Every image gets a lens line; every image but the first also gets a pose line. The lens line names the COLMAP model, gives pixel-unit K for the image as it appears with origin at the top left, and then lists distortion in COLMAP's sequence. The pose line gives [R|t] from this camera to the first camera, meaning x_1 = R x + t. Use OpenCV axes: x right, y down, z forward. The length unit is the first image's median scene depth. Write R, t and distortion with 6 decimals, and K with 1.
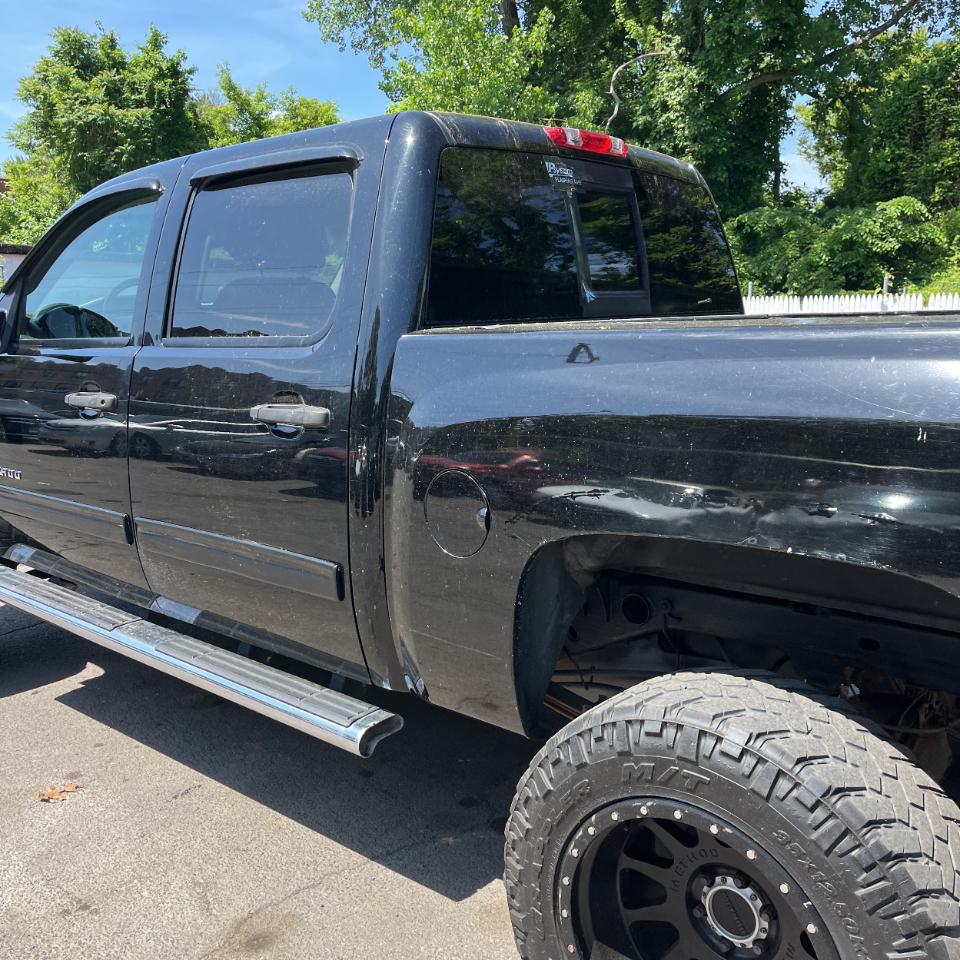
lens RADIAL K [[971.6, 0, 483.6], [0, 971.6, 468.4], [0, 0, 1]] dist [0.025812, 0.000000]
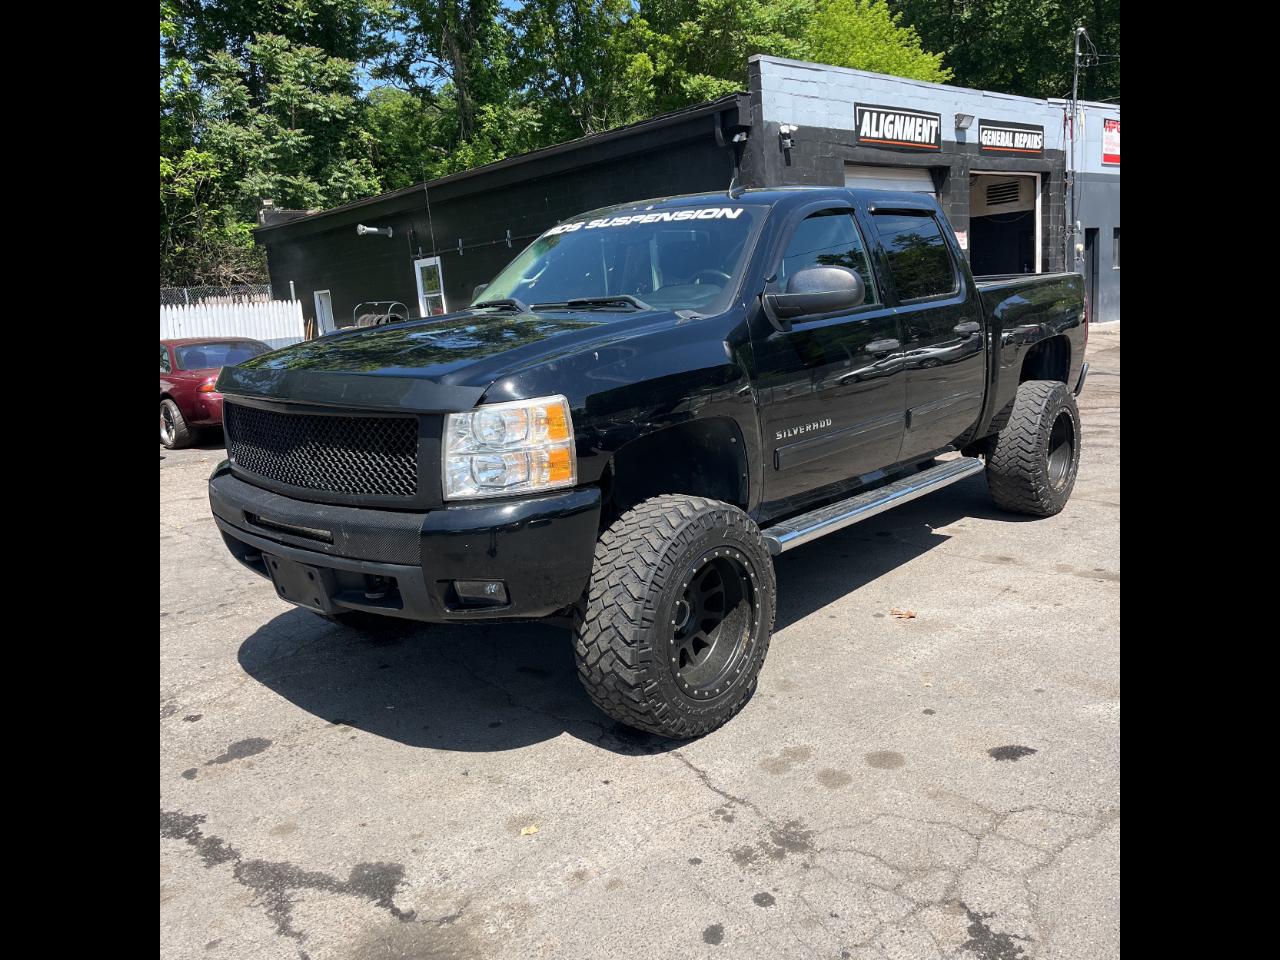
lens RADIAL K [[974.4, 0, 640.2], [0, 974.4, 478.5], [0, 0, 1]] dist [0.052087, -0.050189]
pose [[0.010929, -0.183173, 0.983020, -0.154172], [0.217589, 0.959958, 0.176456, -0.017586], [-0.975979, 0.211966, 0.050348, 0.105767]]
